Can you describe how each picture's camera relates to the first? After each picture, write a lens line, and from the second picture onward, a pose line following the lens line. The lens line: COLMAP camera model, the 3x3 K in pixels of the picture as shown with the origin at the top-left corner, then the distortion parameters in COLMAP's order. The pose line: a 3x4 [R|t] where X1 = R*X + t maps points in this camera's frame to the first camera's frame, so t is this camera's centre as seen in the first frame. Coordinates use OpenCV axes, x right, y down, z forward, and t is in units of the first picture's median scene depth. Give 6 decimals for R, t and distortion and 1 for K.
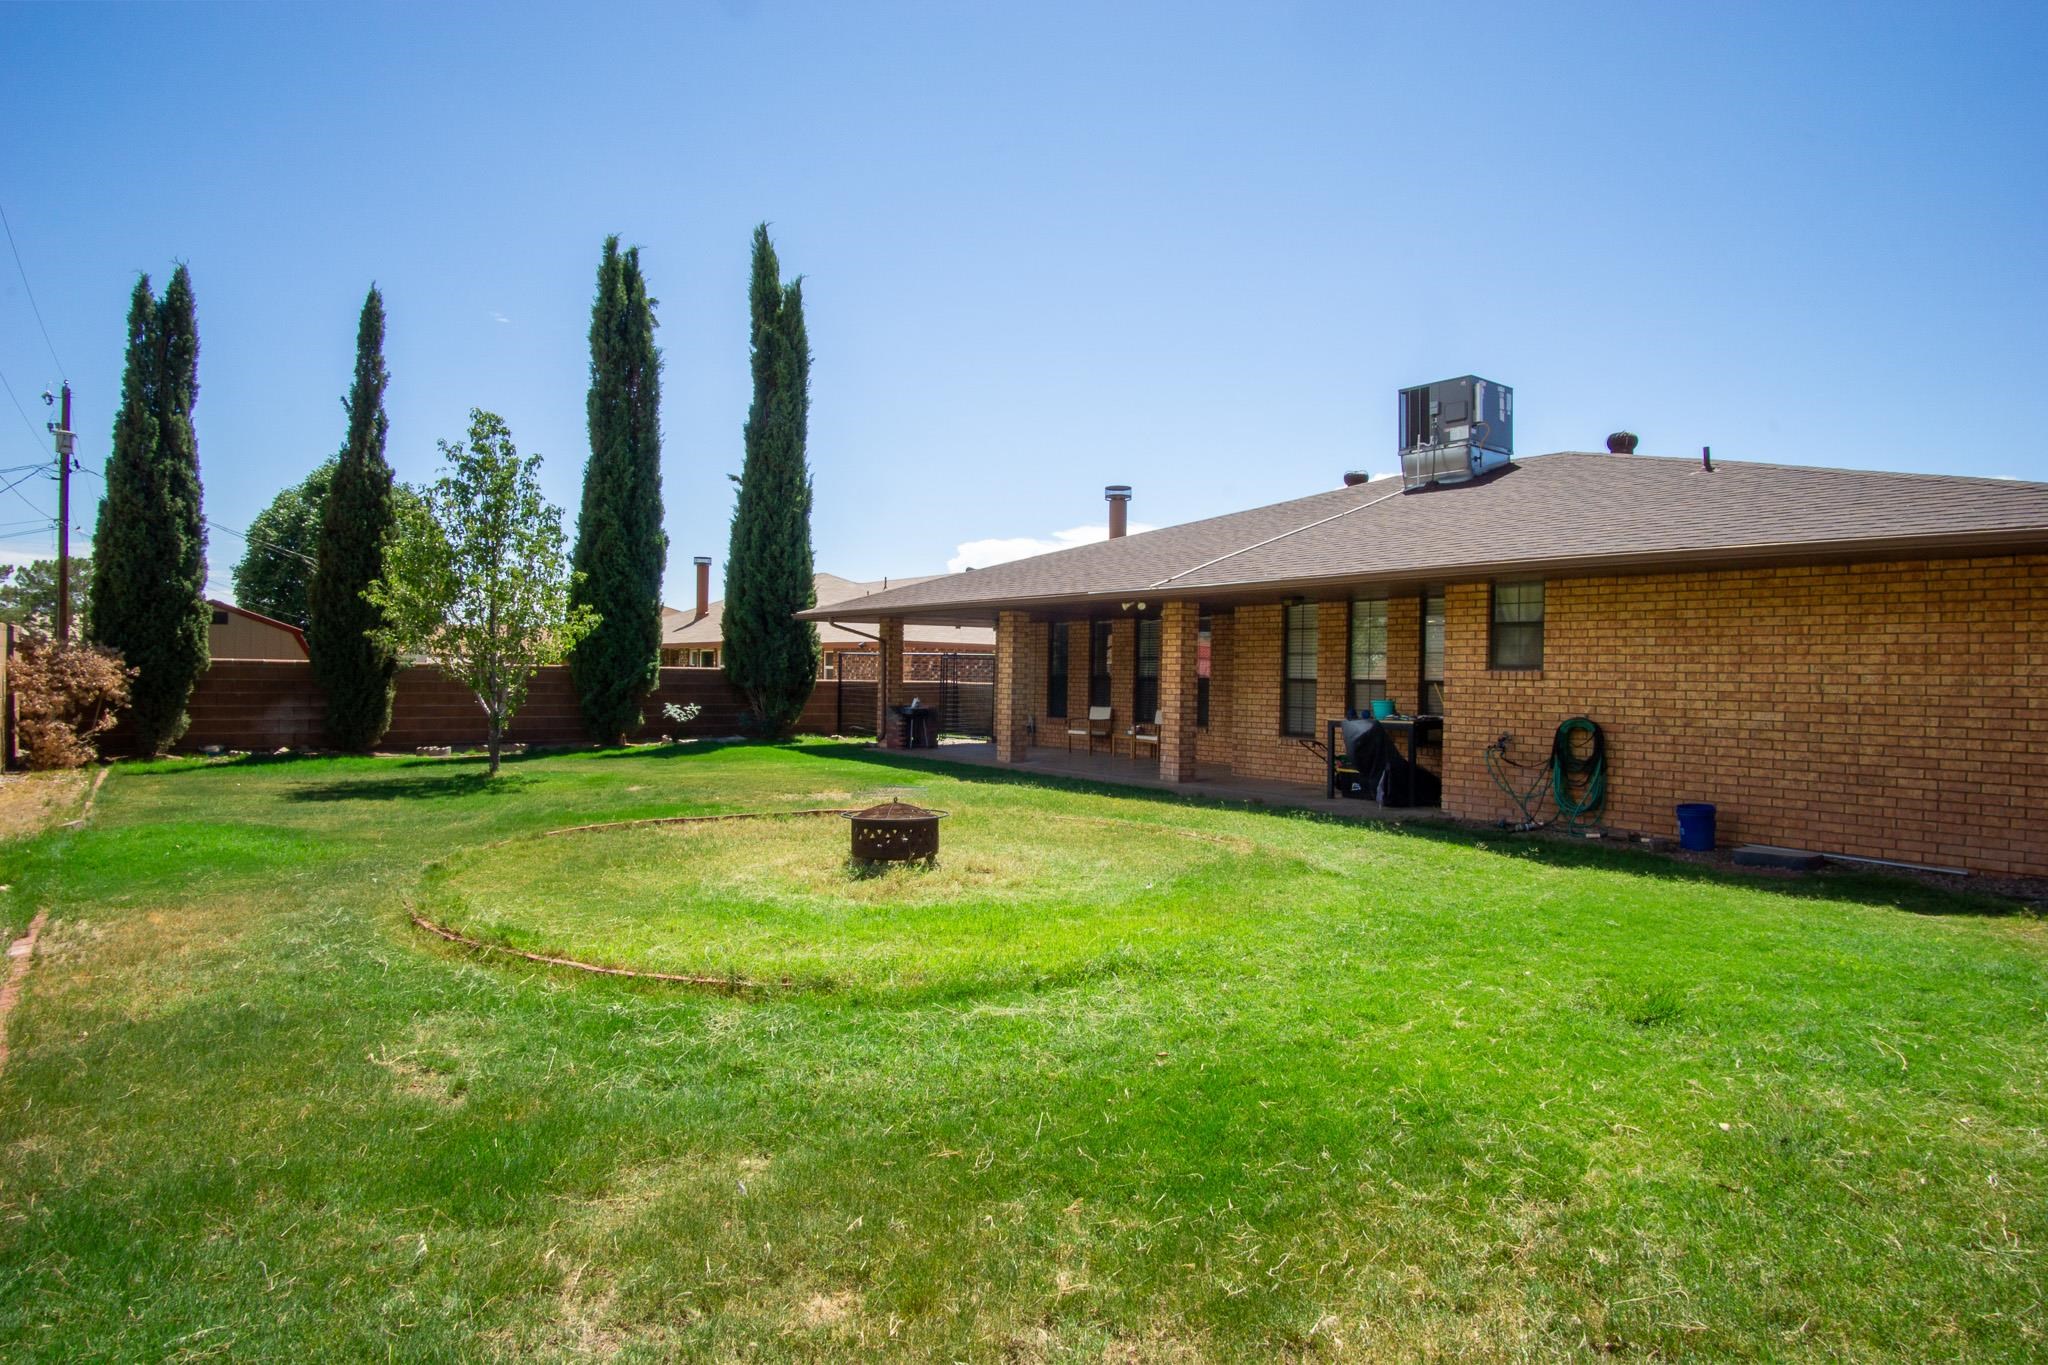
lens RADIAL K [[1098.9, 0, 1000.8], [0, 1098.9, 673.1], [0, 0, 1]] dist [-0.024965, 0.001725]
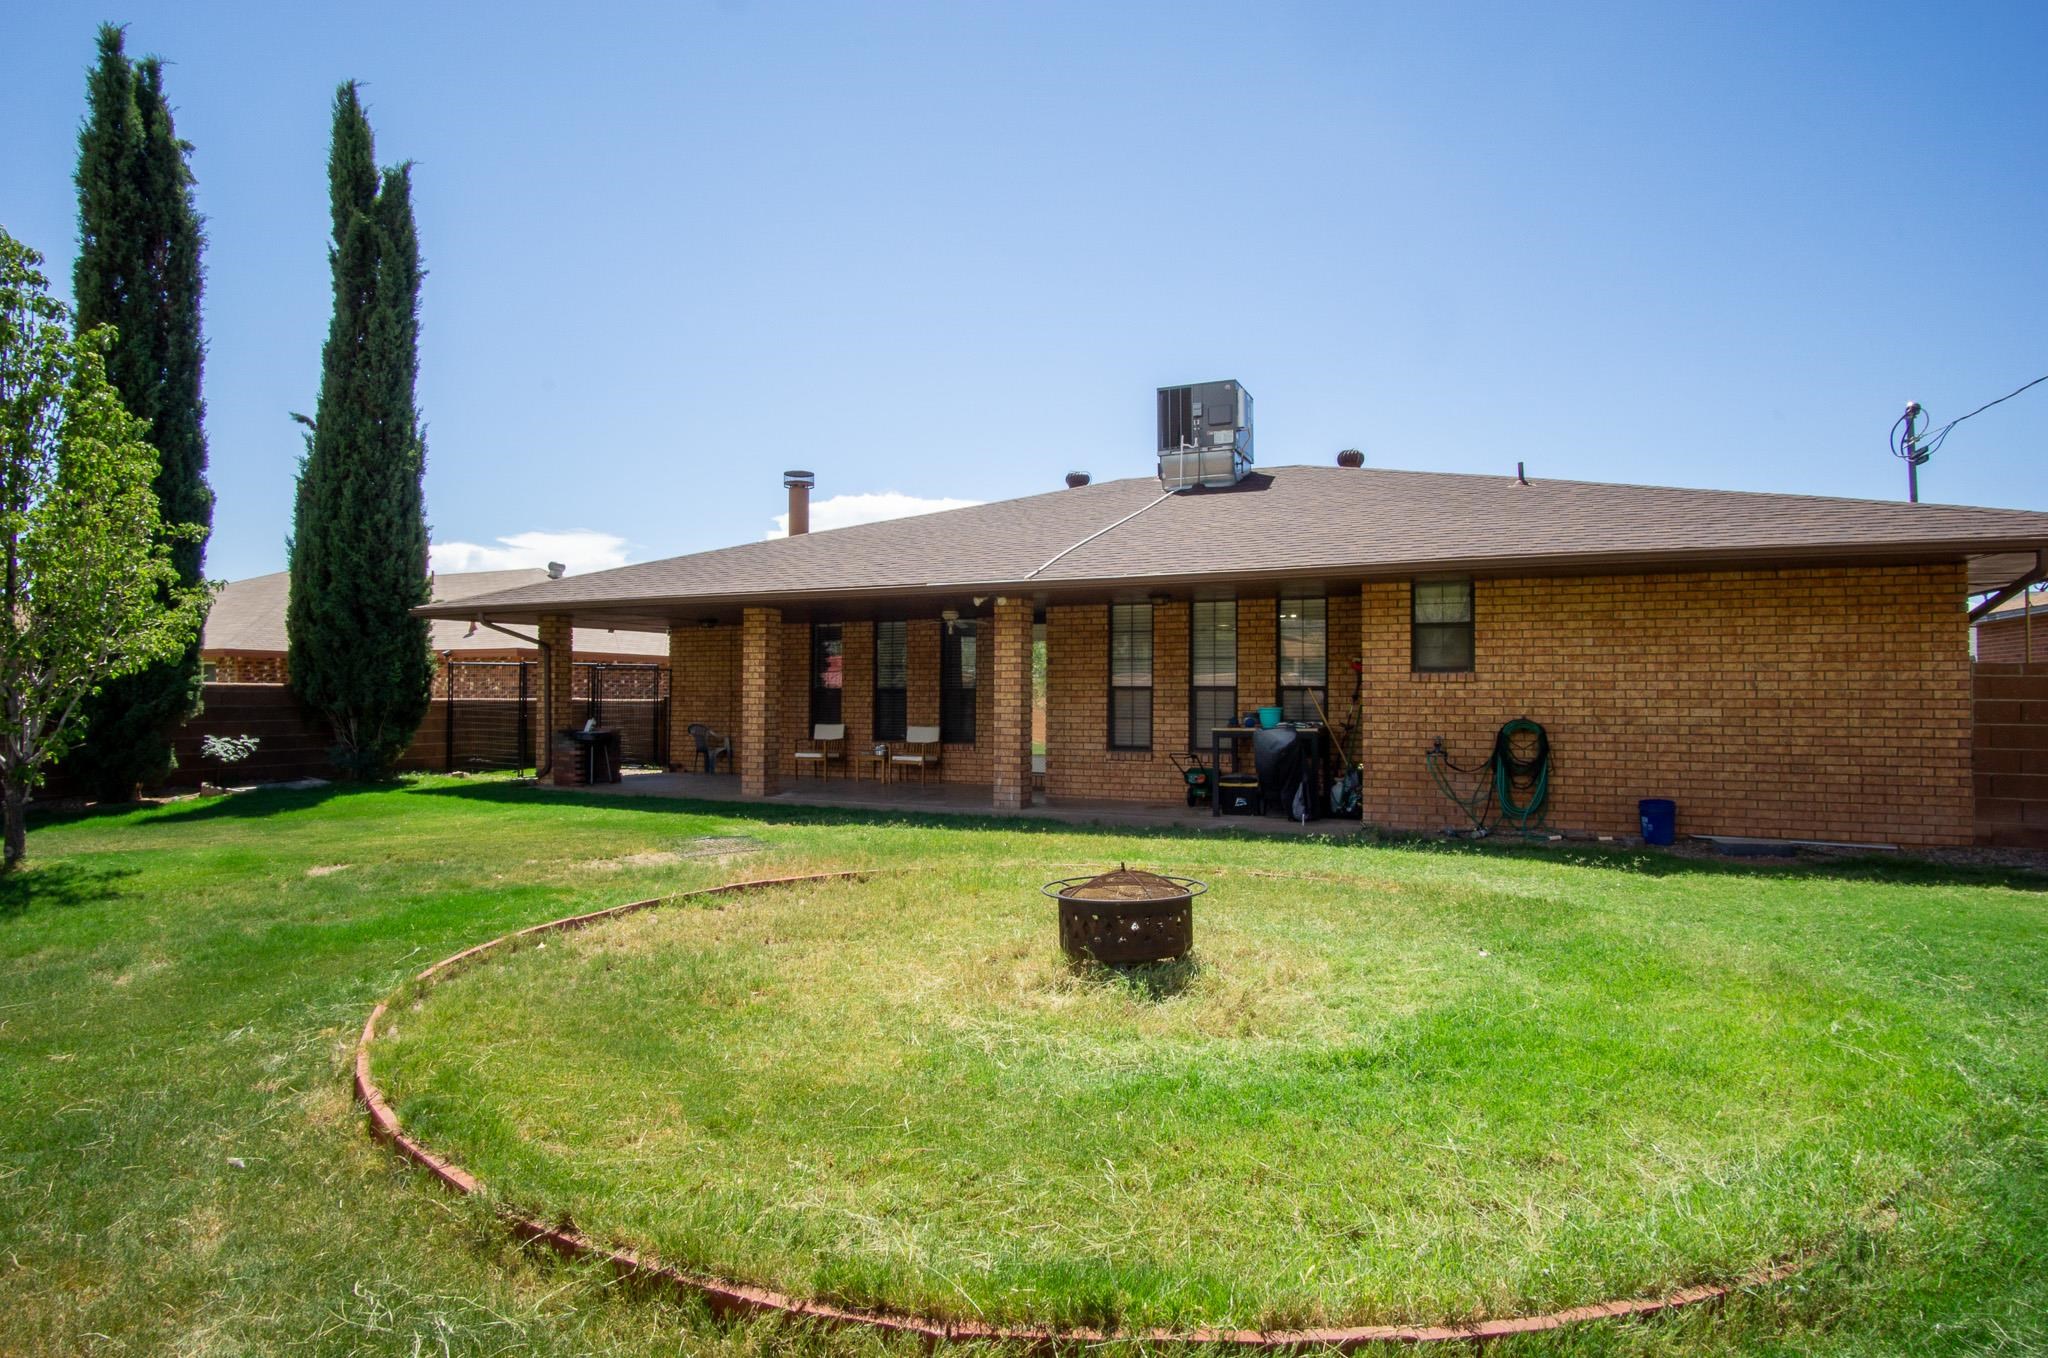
lens RADIAL K [[1106.0, 0, 1008.0], [0, 1106.0, 673.8], [0, 0, 1]] dist [-0.034606, 0.009632]
pose [[0.887026, -0.005590, 0.461687, -0.337054], [0.012128, 0.999864, -0.011194, 0.005198], [-0.461561, 0.015528, 0.886973, 0.326315]]
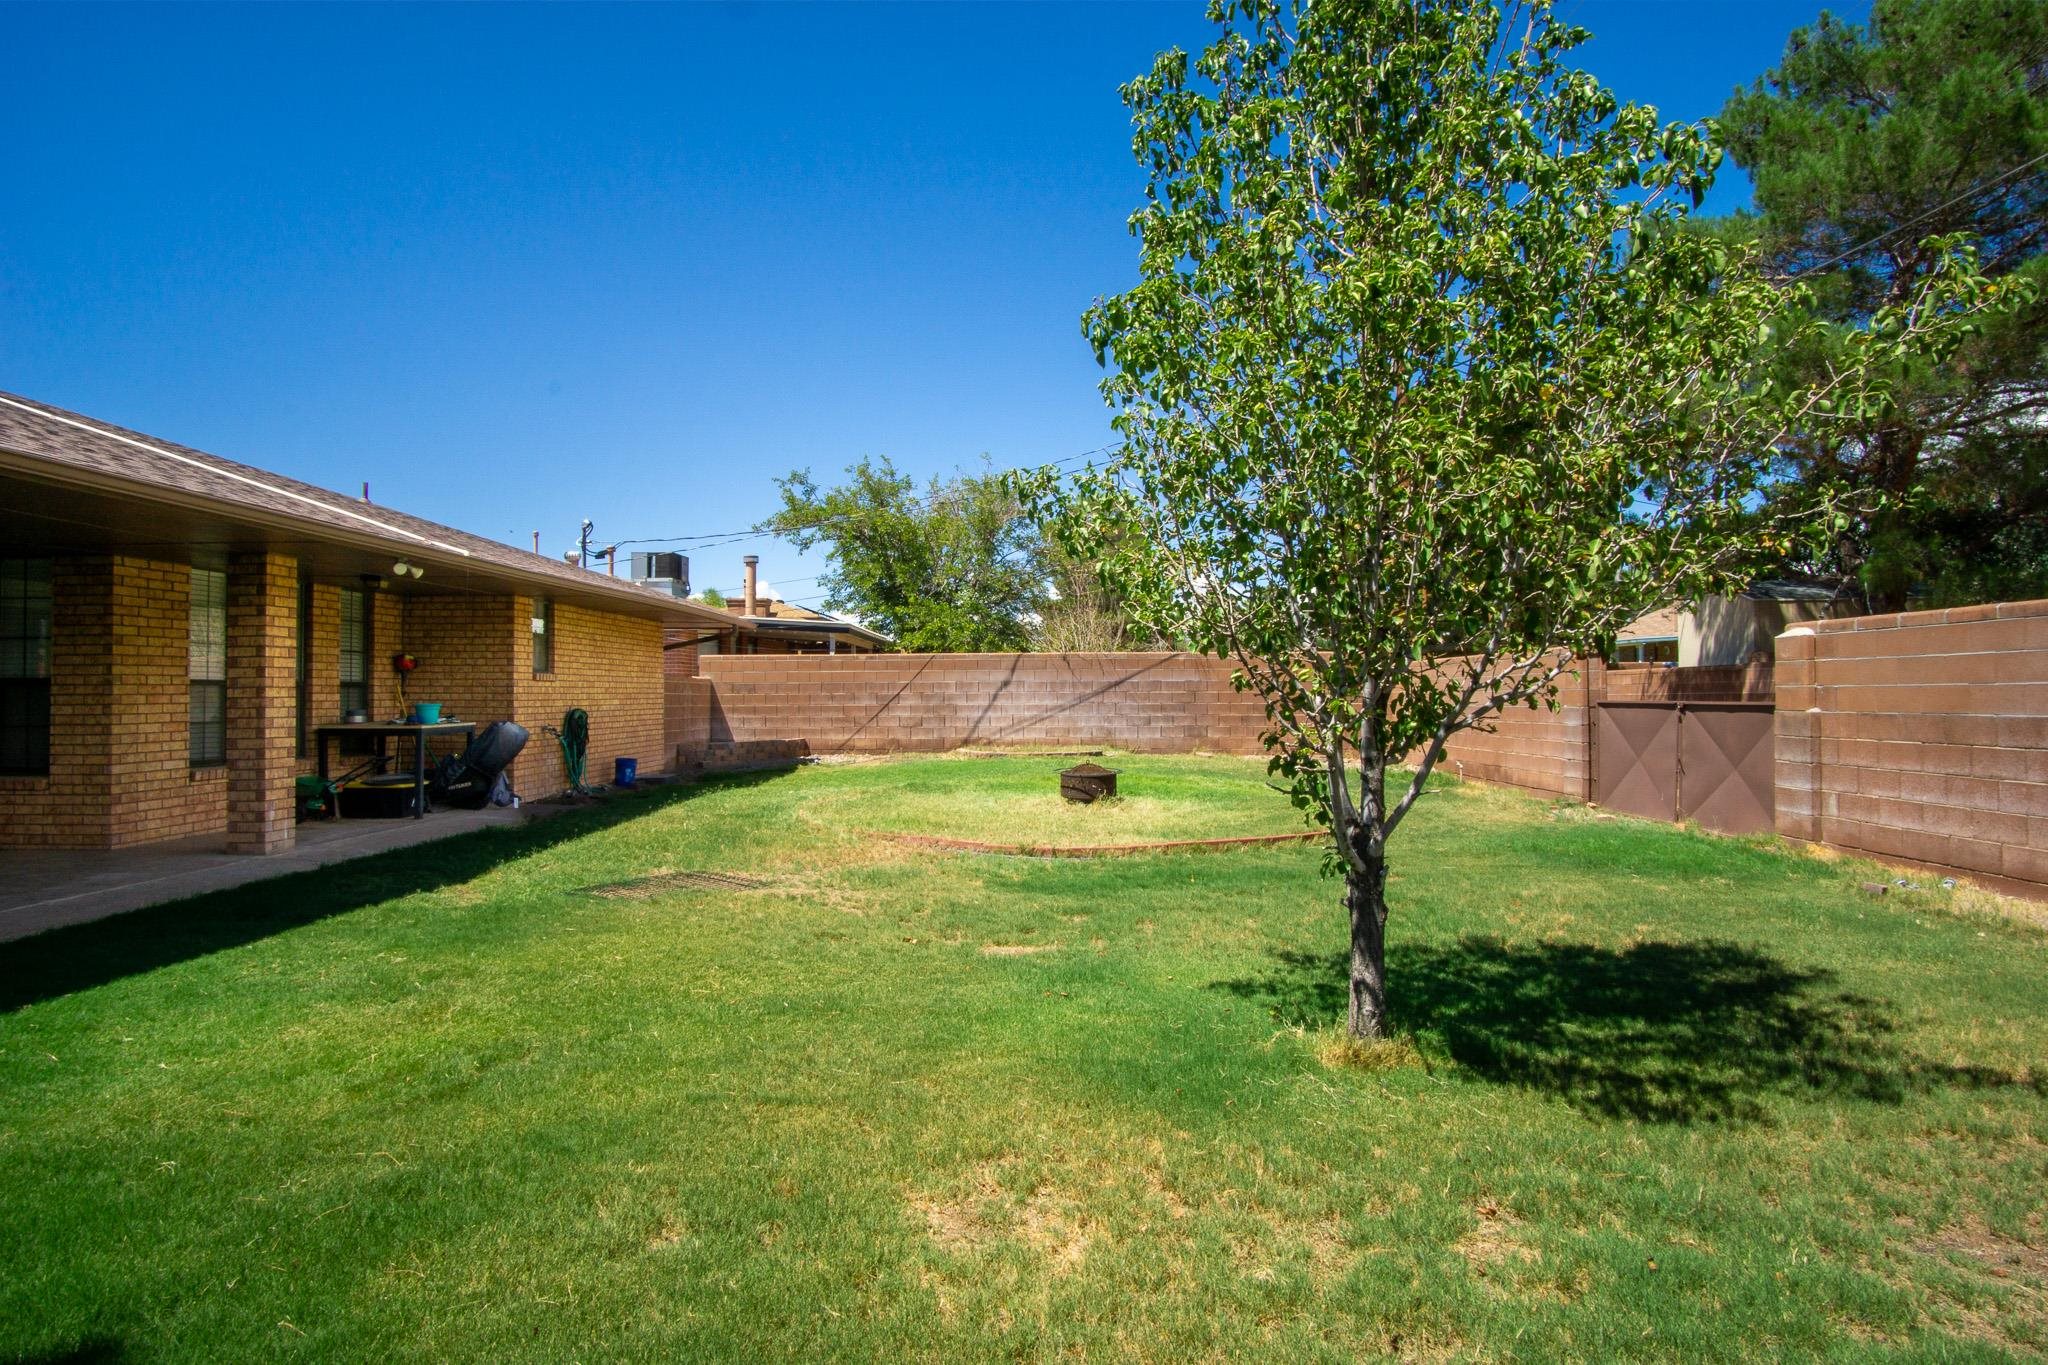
lens RADIAL K [[1098.9, 0, 1000.8], [0, 1098.9, 673.1], [0, 0, 1]] dist [-0.024965, 0.001725]
pose [[-0.759314, -0.001736, 0.650722, -0.750263], [-0.008715, 0.999934, -0.007502, 0.002132], [-0.650666, -0.011367, -0.759279, 1.670598]]
